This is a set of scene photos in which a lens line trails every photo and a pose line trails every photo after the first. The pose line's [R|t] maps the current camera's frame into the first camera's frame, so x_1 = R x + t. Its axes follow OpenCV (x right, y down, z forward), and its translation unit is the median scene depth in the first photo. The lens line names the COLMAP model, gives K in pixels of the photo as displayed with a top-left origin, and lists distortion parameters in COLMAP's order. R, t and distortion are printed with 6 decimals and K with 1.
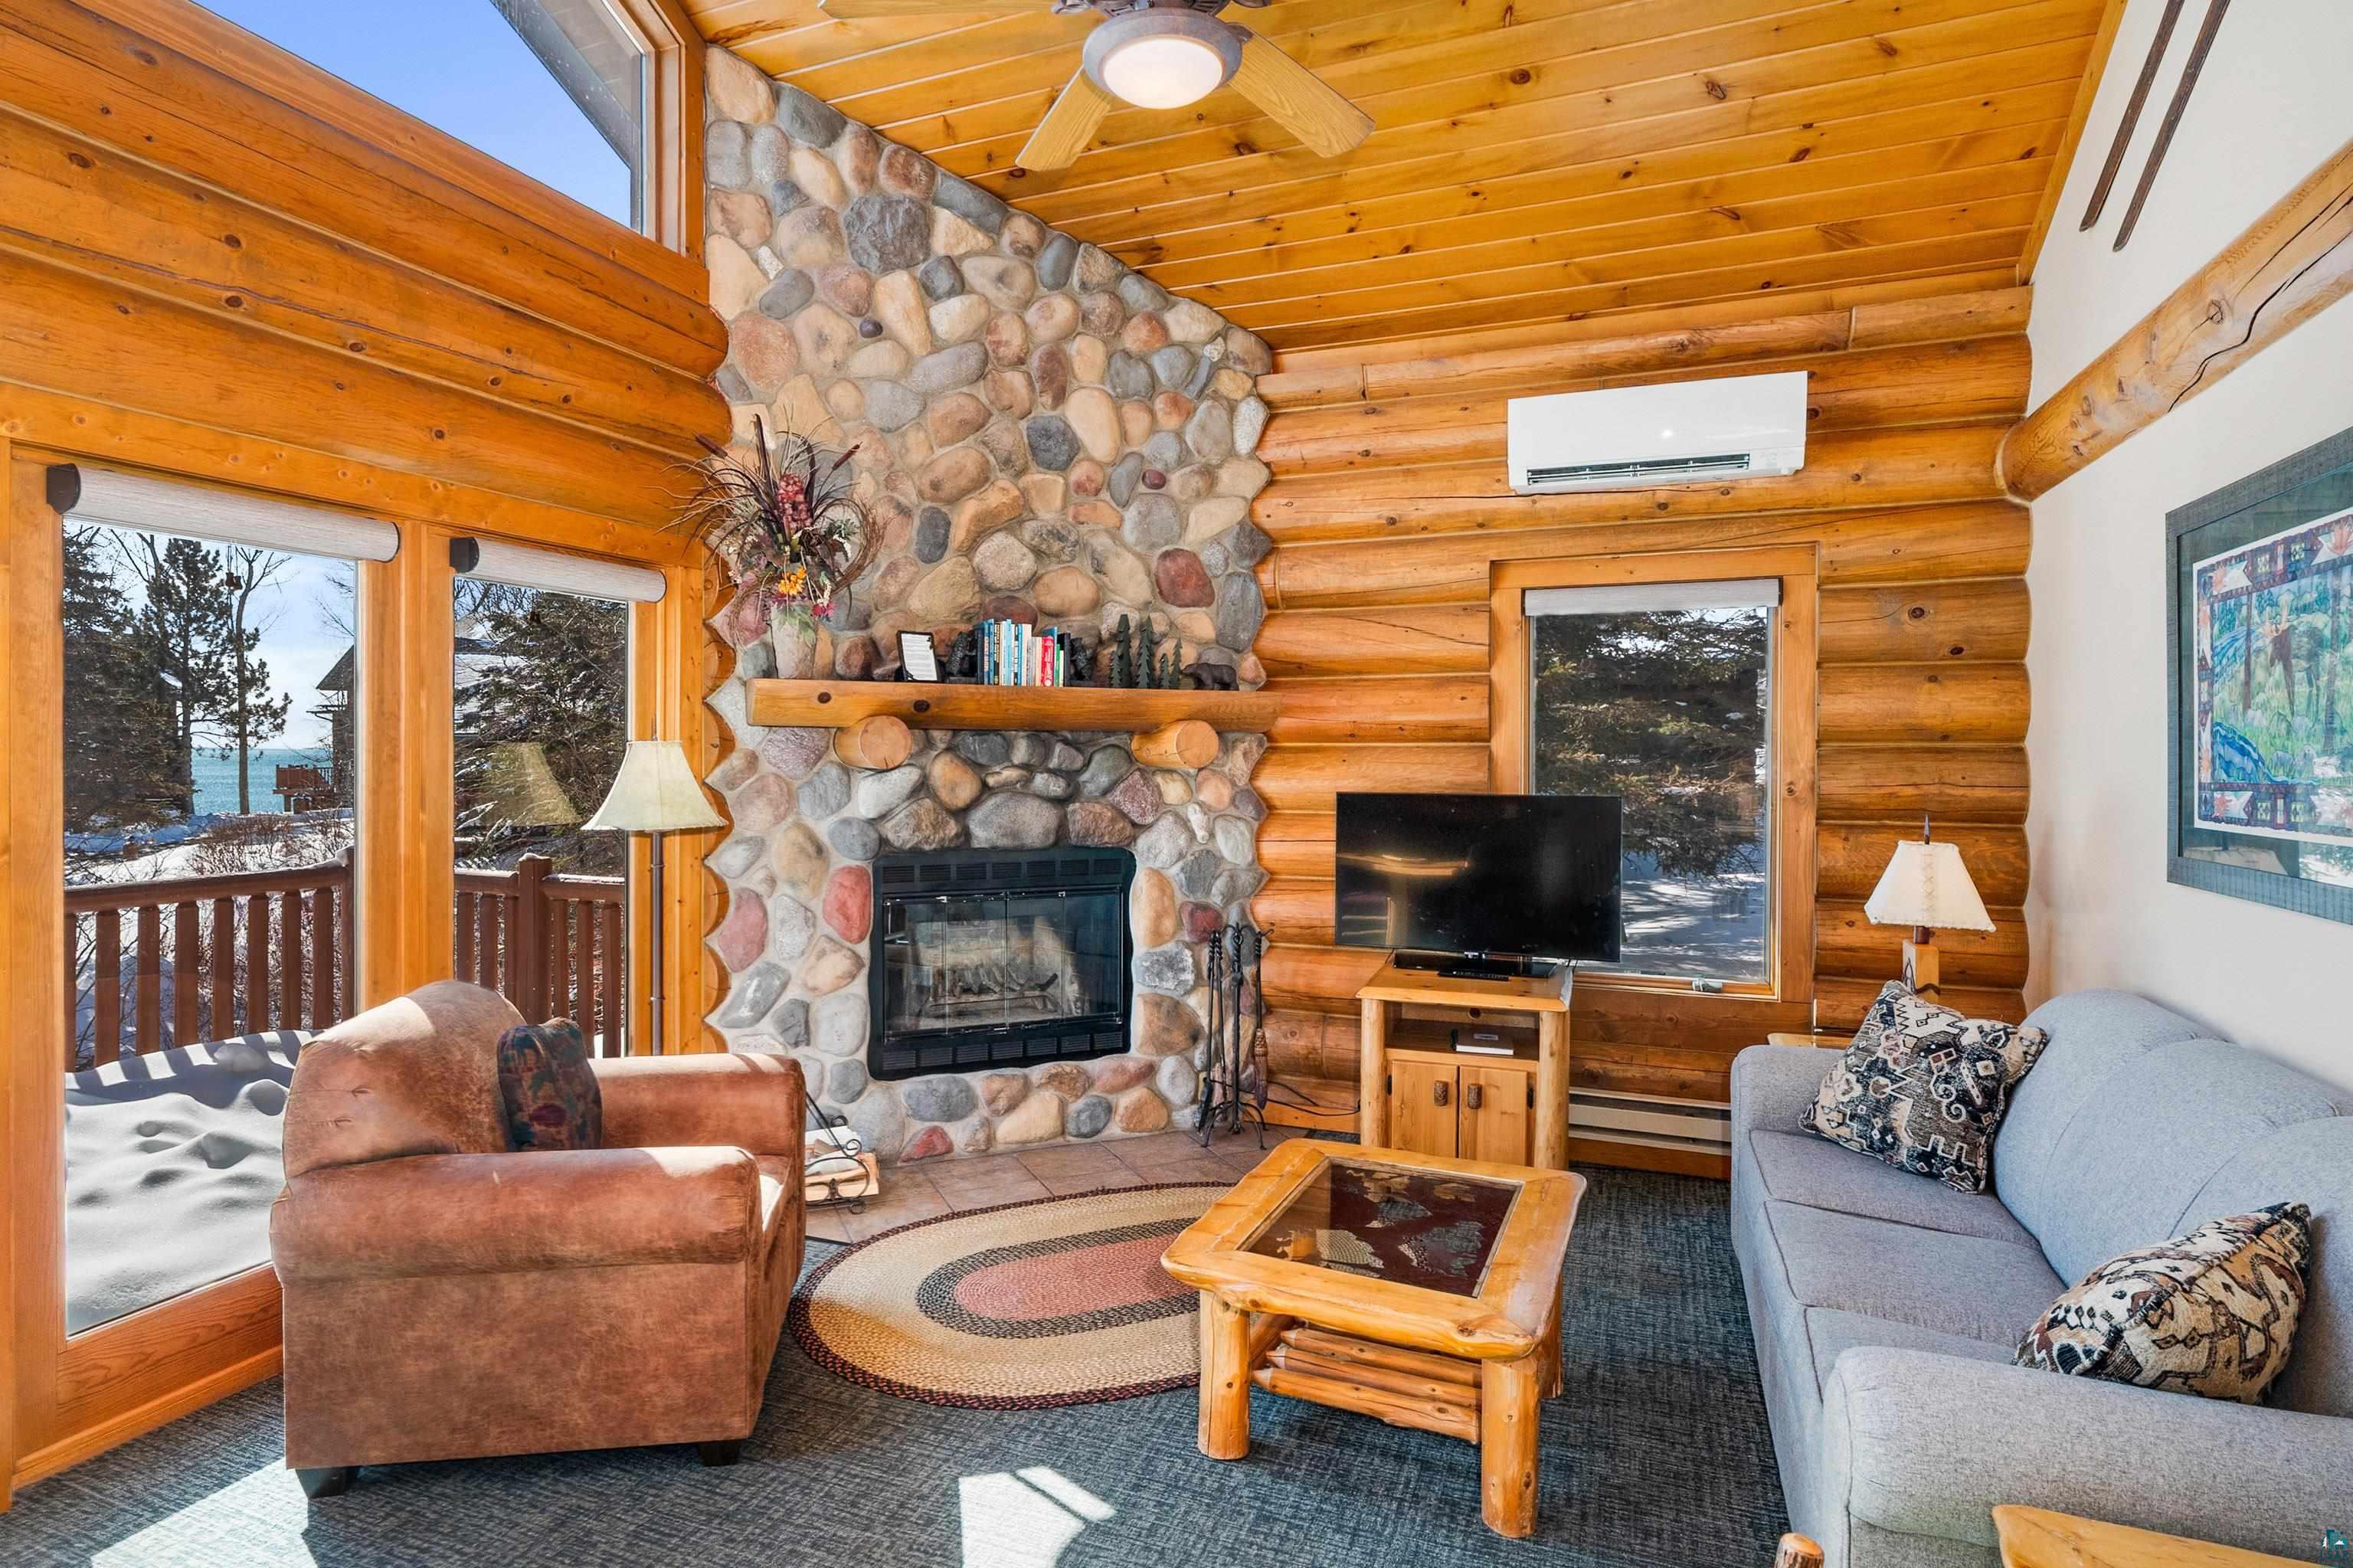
lens RADIAL K [[1233.4, 0, 1102.0], [0, 1233.4, 769.0], [0, 0, 1]] dist [-0.004838, 0.001175]
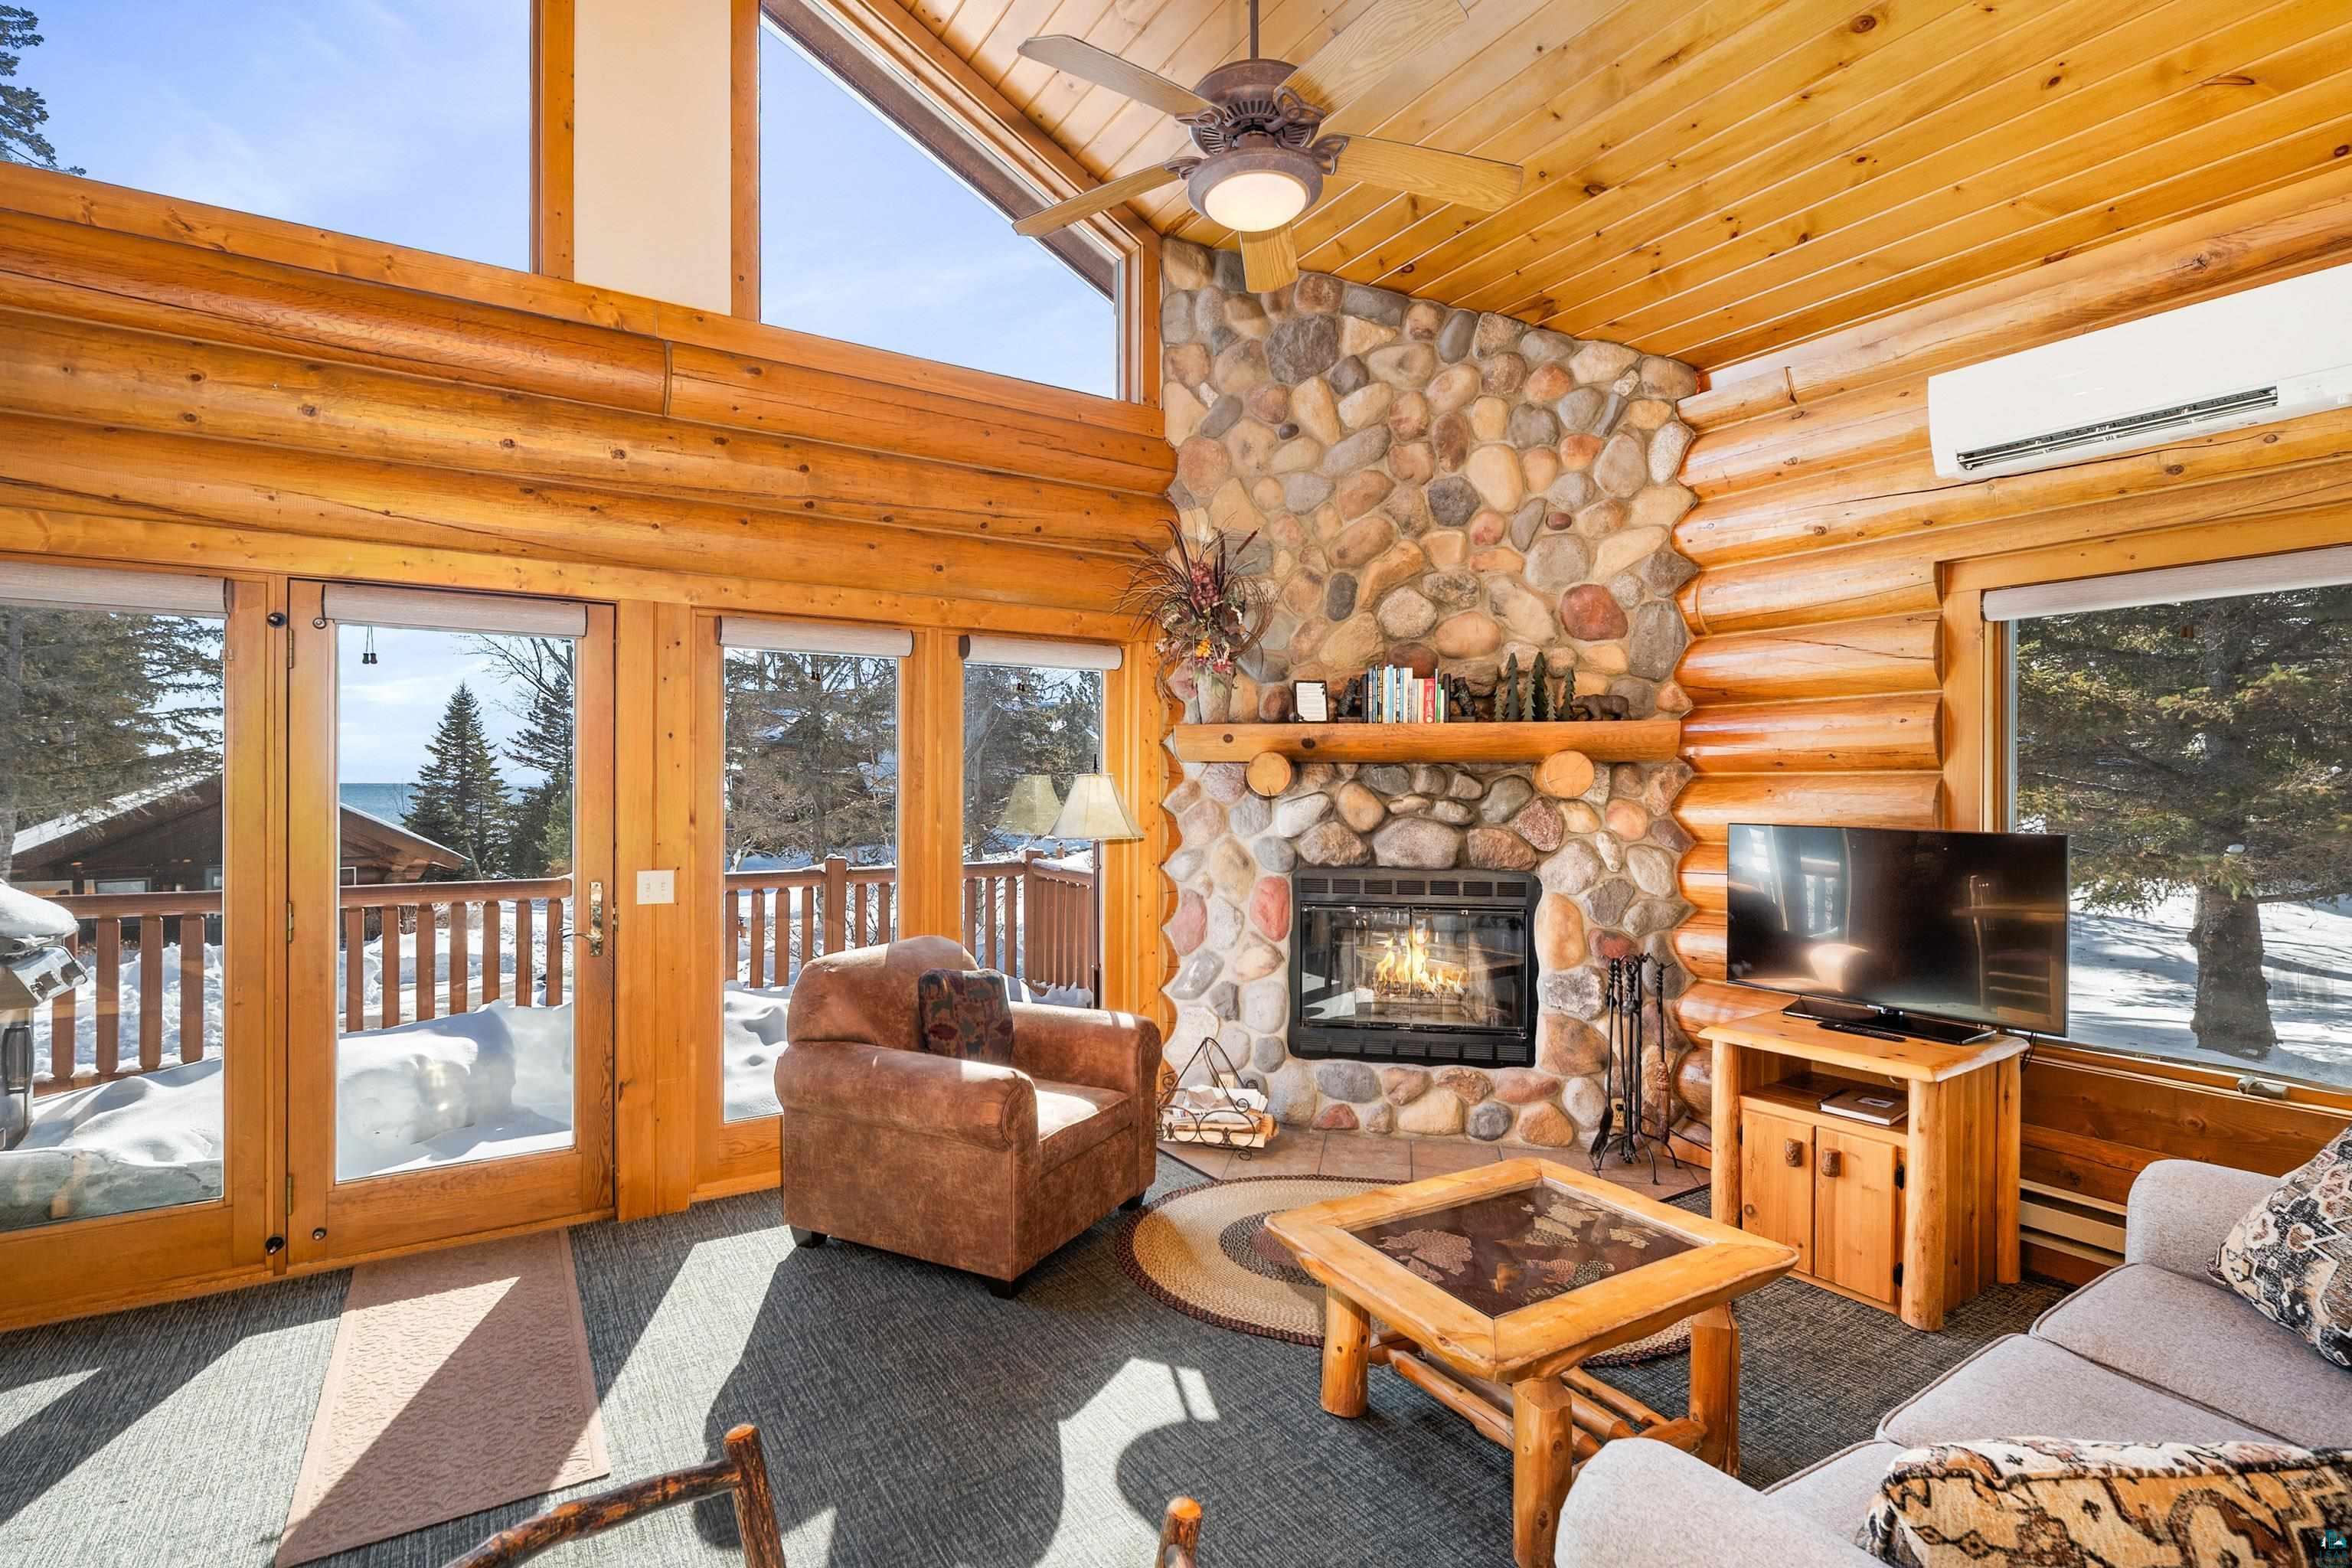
lens RADIAL K [[1084.6, 0, 1141.5], [0, 1084.6, 788.2], [0, 0, 1]] dist [-0.001923, 0.001157]
pose [[0.820211, 0.001630, -0.572059, 0.295137], [-0.006776, 0.999953, -0.006866, 0.000246], [0.572021, 0.009507, 0.820184, 0.050696]]
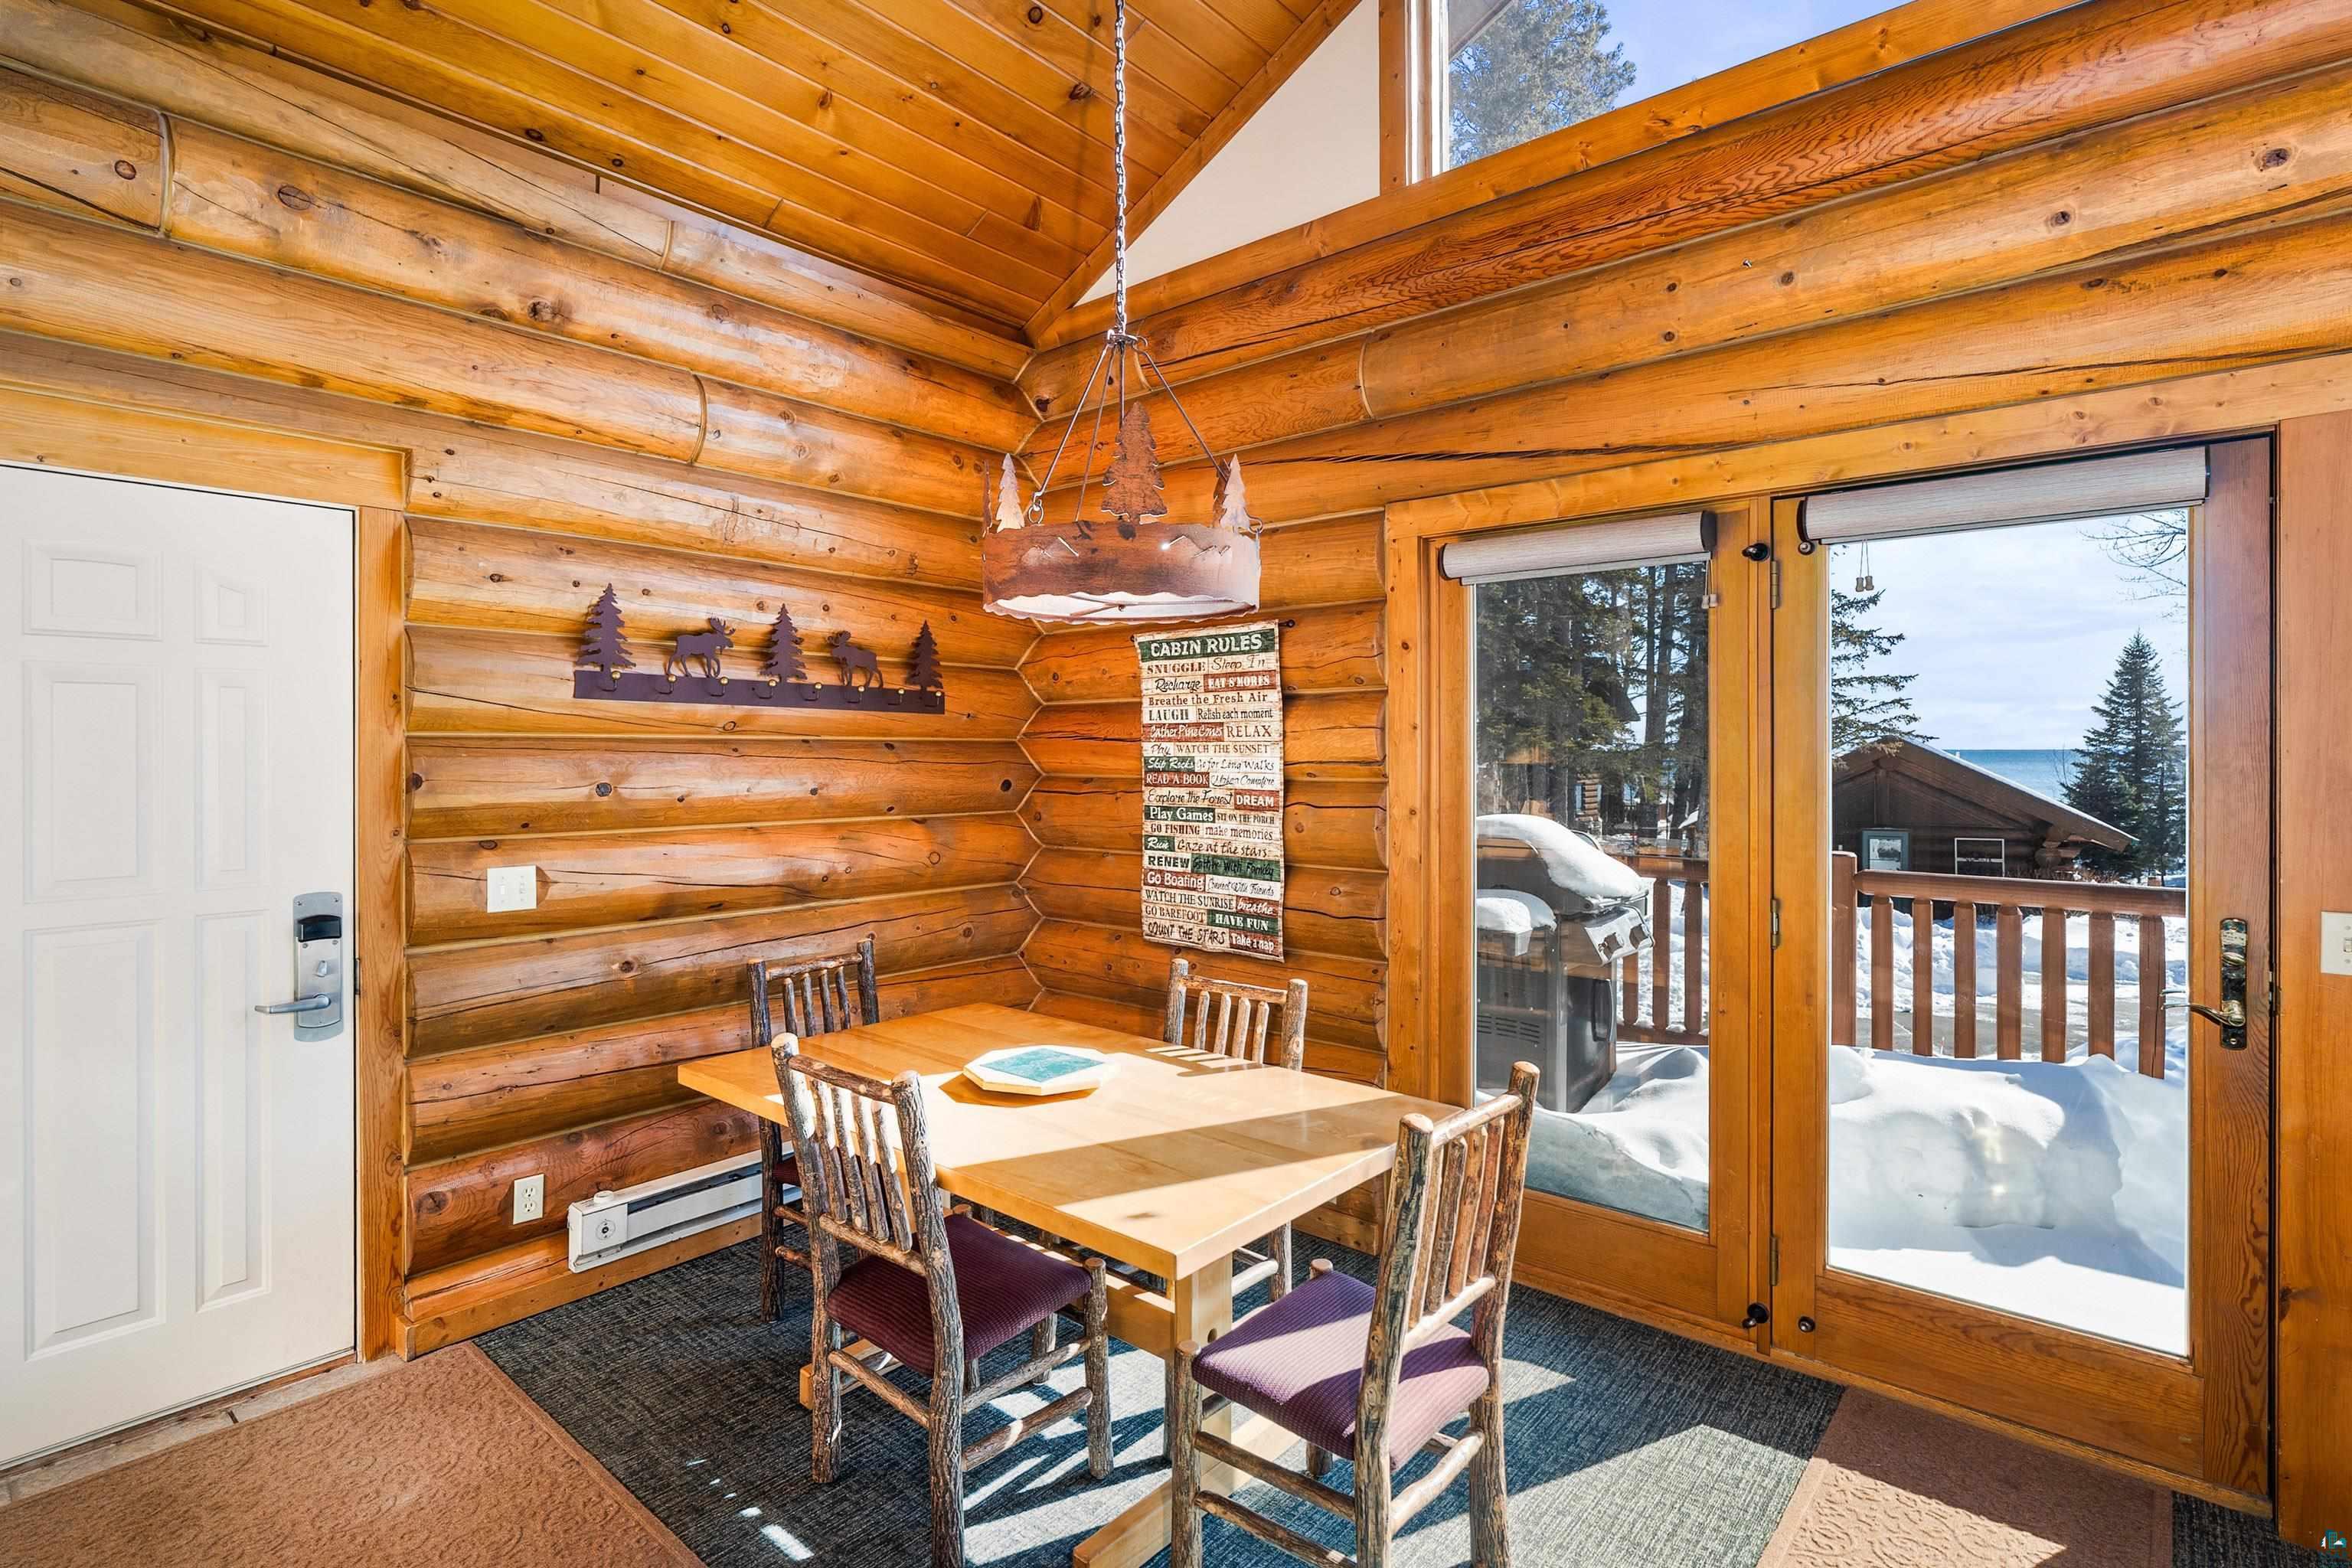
lens RADIAL K [[1138.7, 0, 1181.3], [0, 1138.7, 747.7], [0, 0, 1]] dist [-0.006308, -0.000397]
pose [[-0.294642, -0.003253, -0.955602, 0.101873], [-0.011134, 0.999938, 0.000029, -0.002597], [0.955543, 0.010648, -0.294660, 0.189334]]
